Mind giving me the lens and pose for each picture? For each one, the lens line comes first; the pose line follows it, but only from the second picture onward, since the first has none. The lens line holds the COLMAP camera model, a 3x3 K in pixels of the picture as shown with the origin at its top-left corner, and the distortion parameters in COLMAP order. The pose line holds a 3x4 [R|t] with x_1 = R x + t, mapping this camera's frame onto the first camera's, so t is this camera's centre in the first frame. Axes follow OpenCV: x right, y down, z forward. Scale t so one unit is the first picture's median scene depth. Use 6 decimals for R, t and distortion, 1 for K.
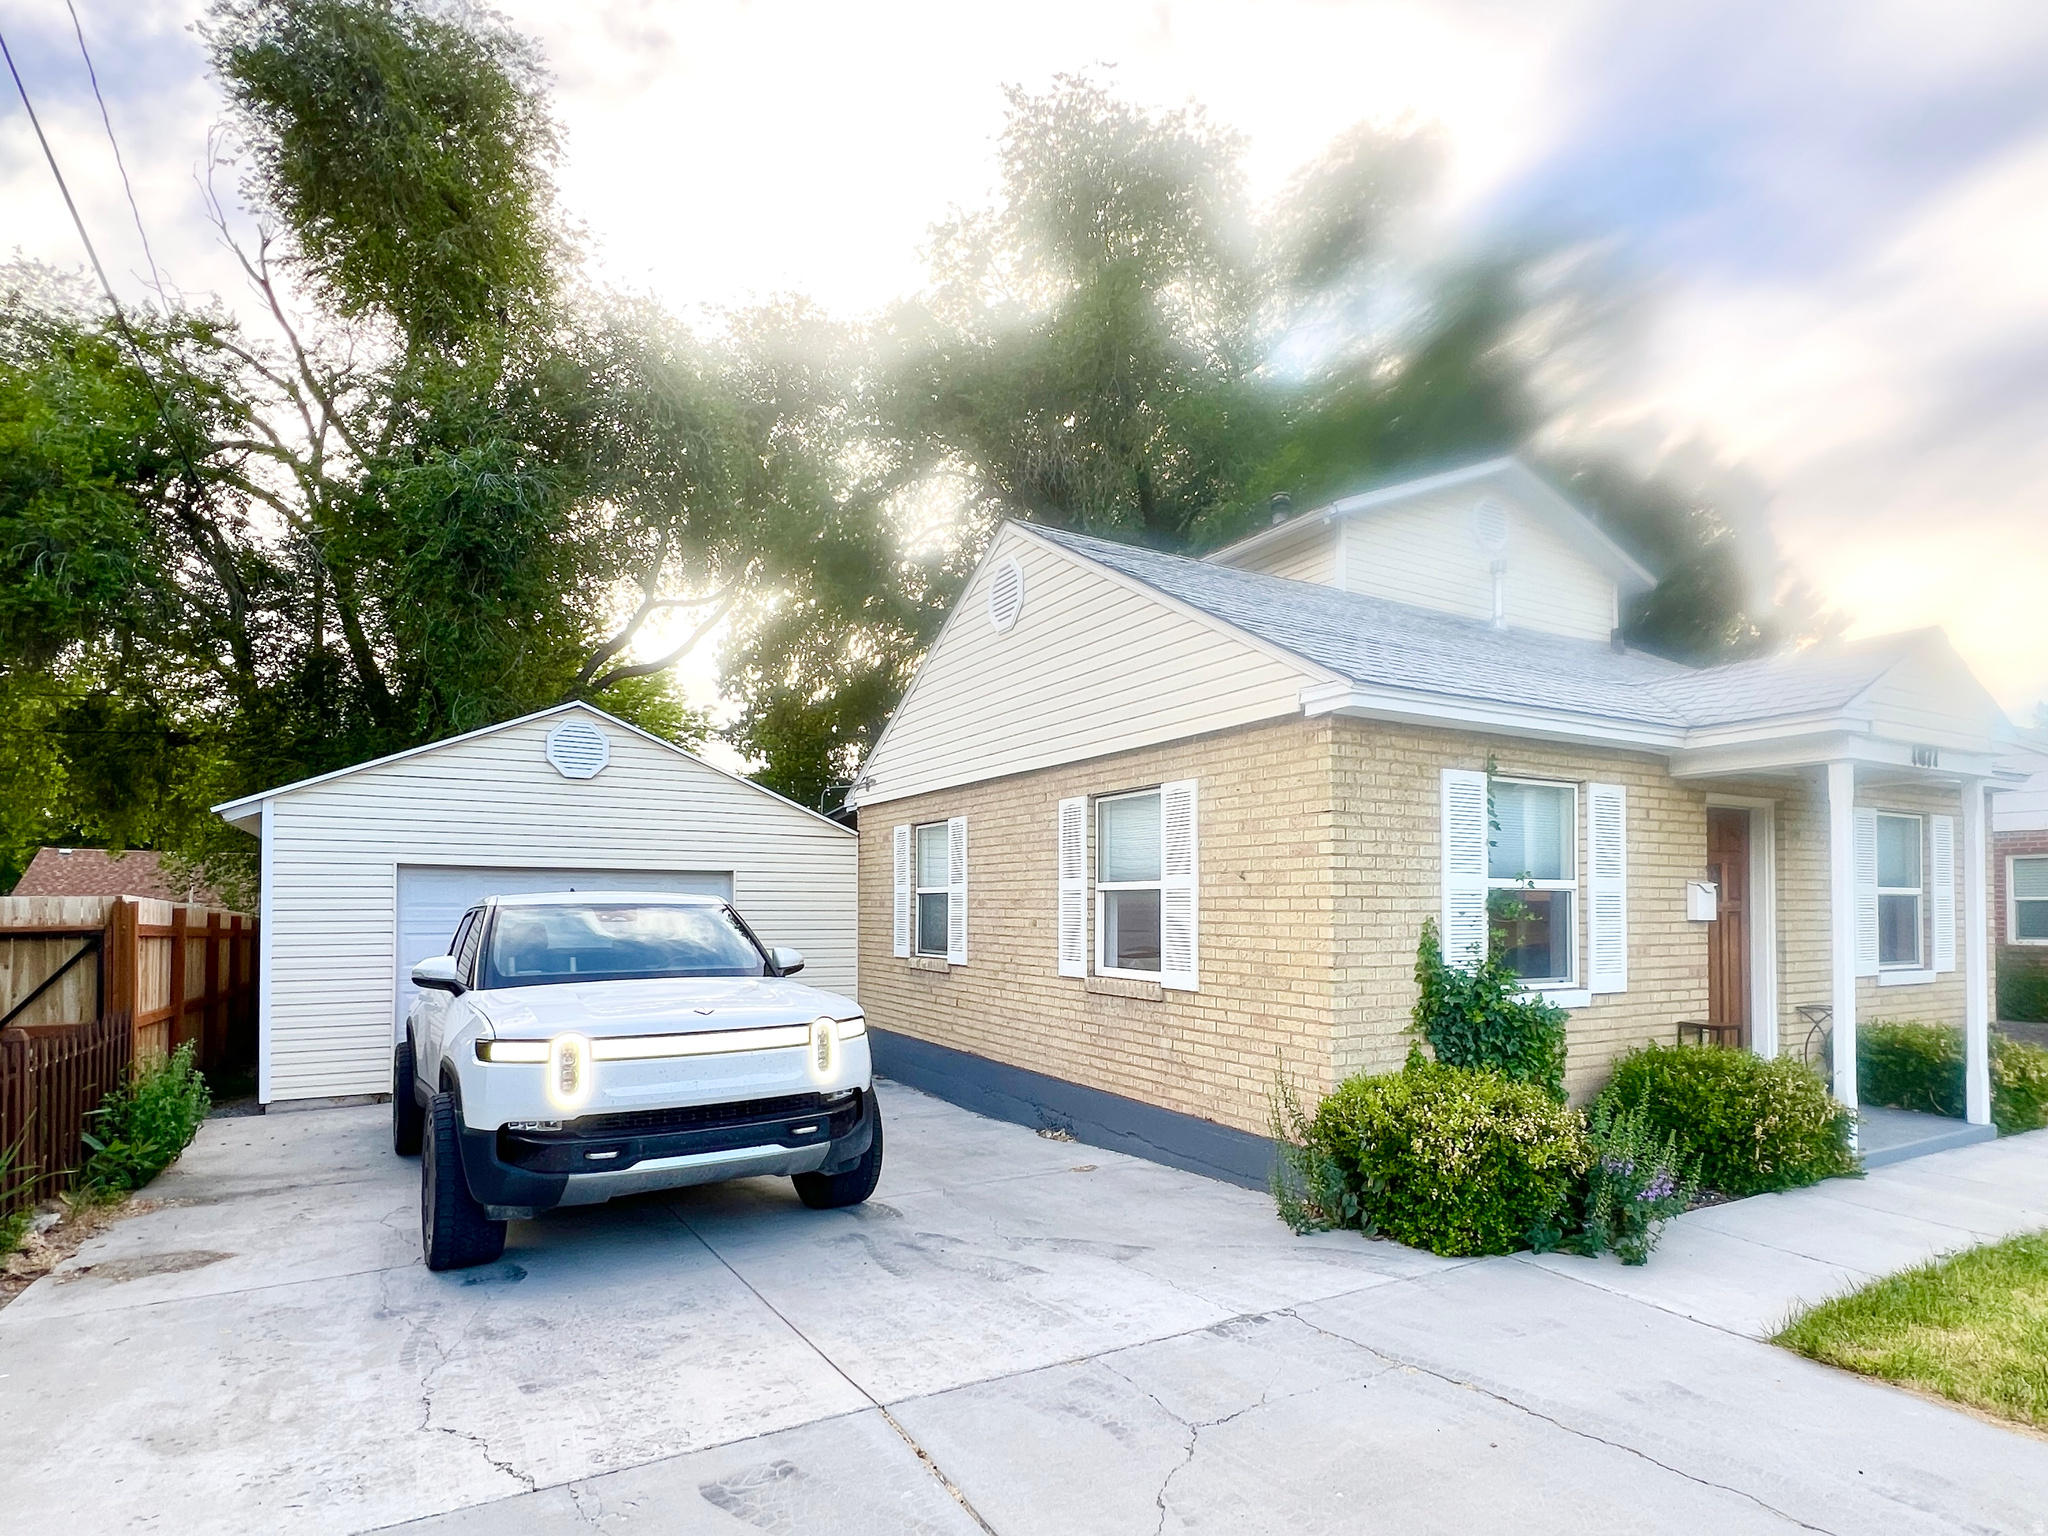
lens RADIAL K [[816.3, 0, 1024.0], [0, 816.3, 768.0], [0, 0, 1]] dist [-0.001131, 0.000150]
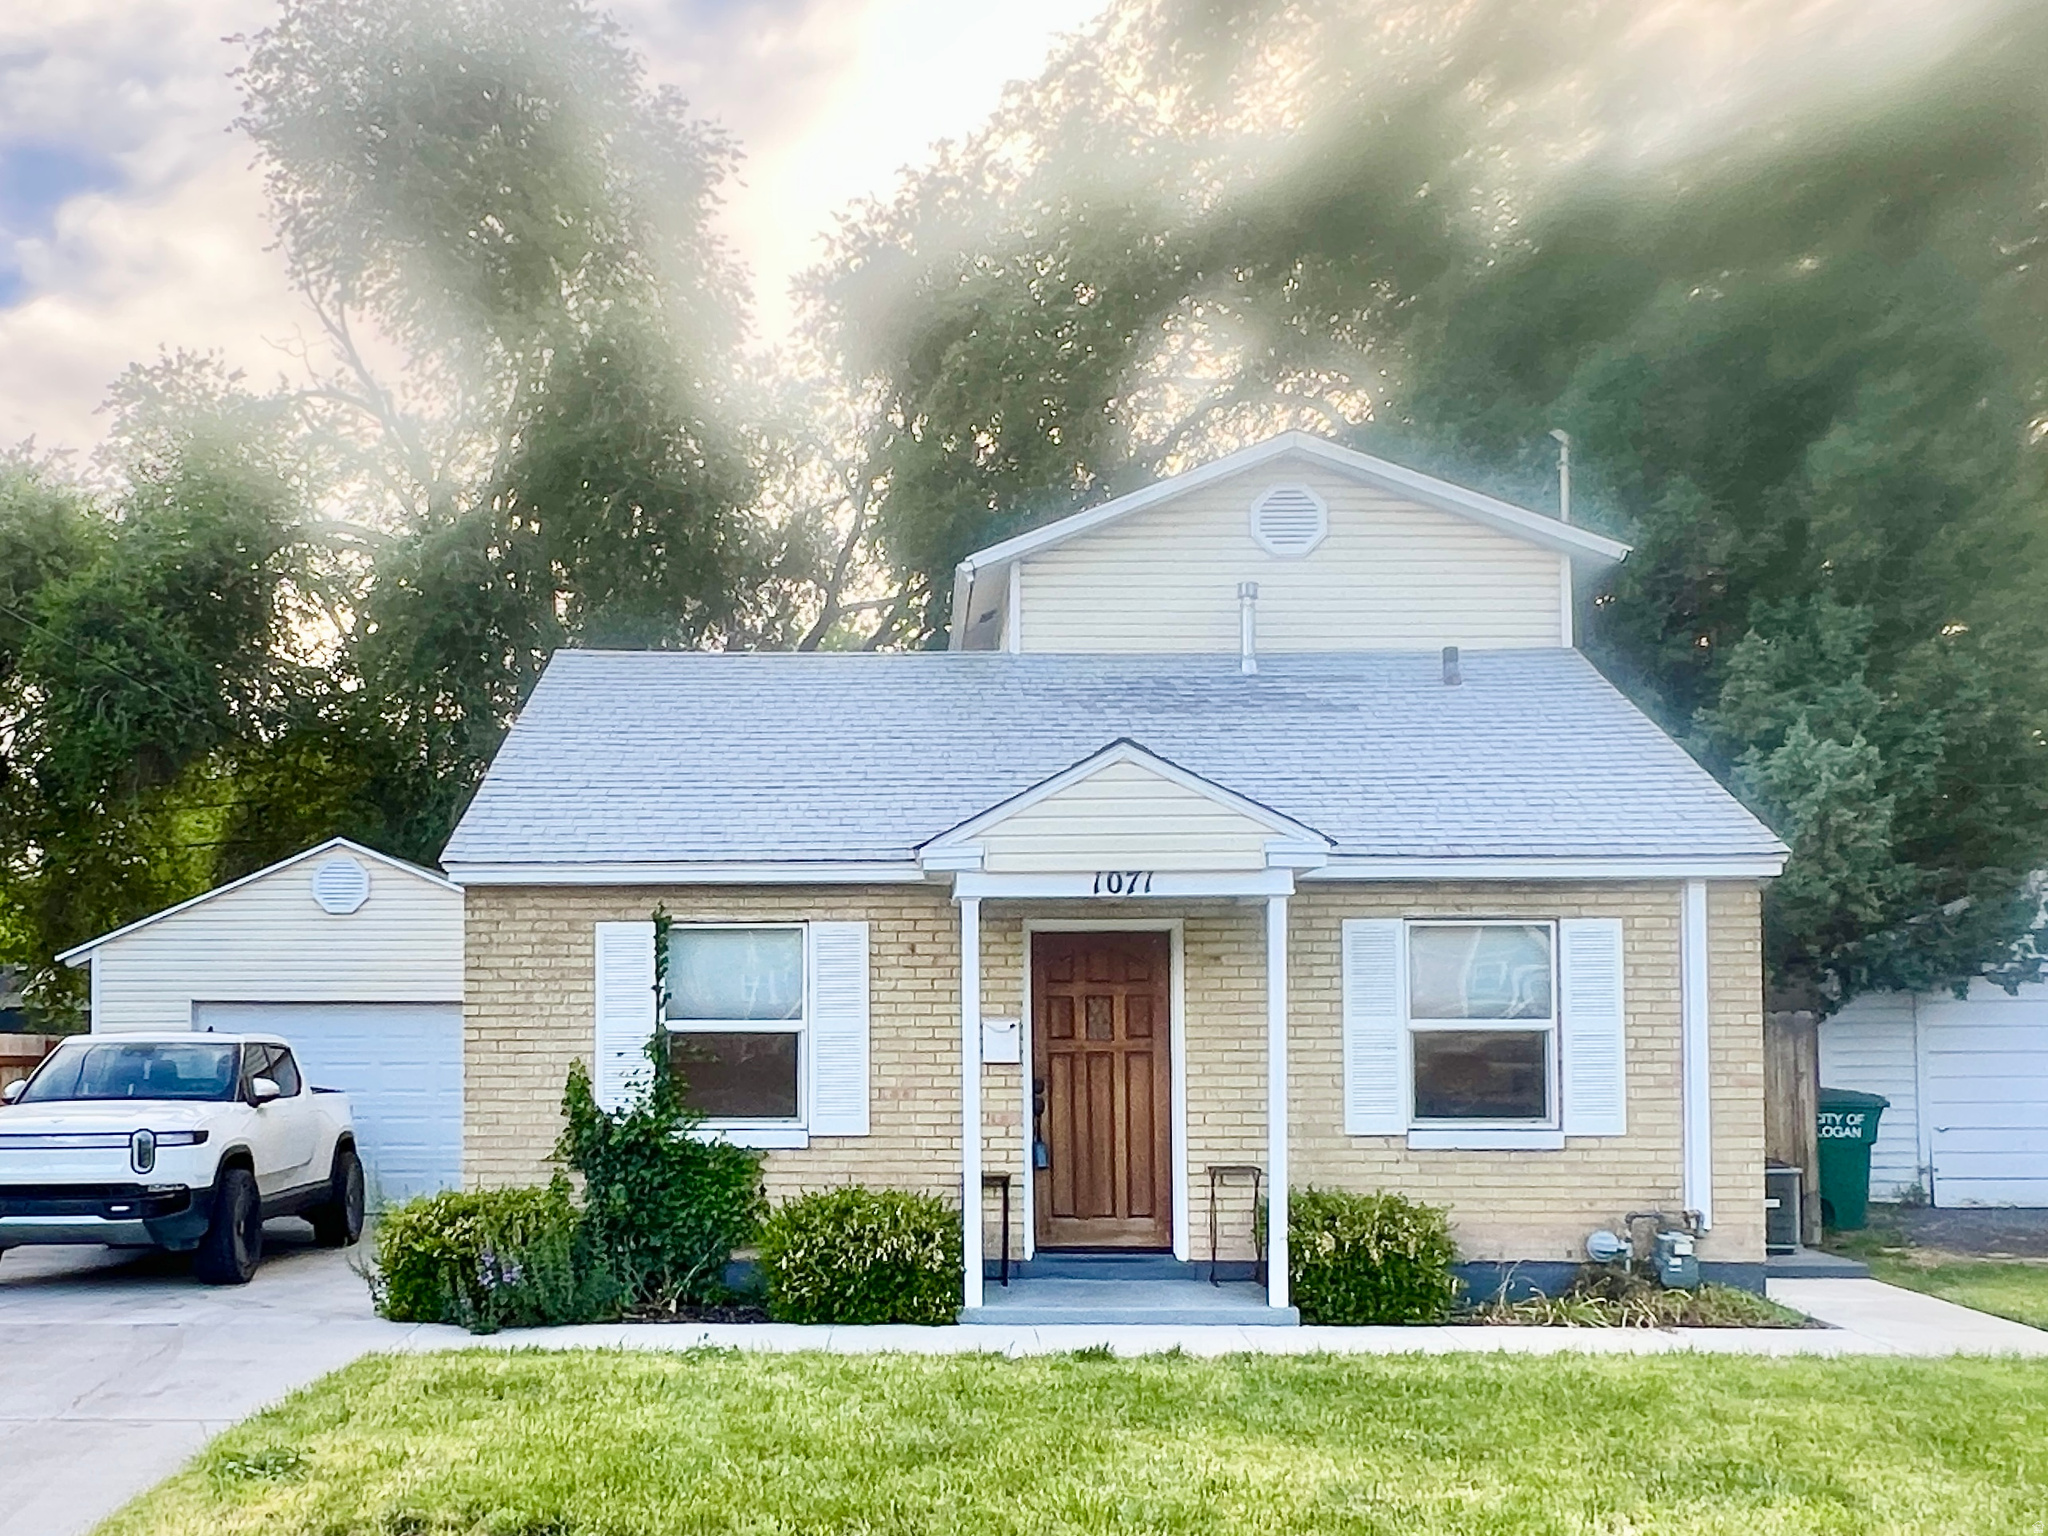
lens RADIAL K [[1322.2, 0, 1024.0], [0, 1322.2, 768.0], [0, 0, 1]] dist [0.000513, 0.000746]
pose [[0.925095, -0.074421, -0.372372, 1.692281], [0.066149, 0.997197, -0.034960, -0.104587], [0.373930, 0.007709, 0.927425, -0.434646]]
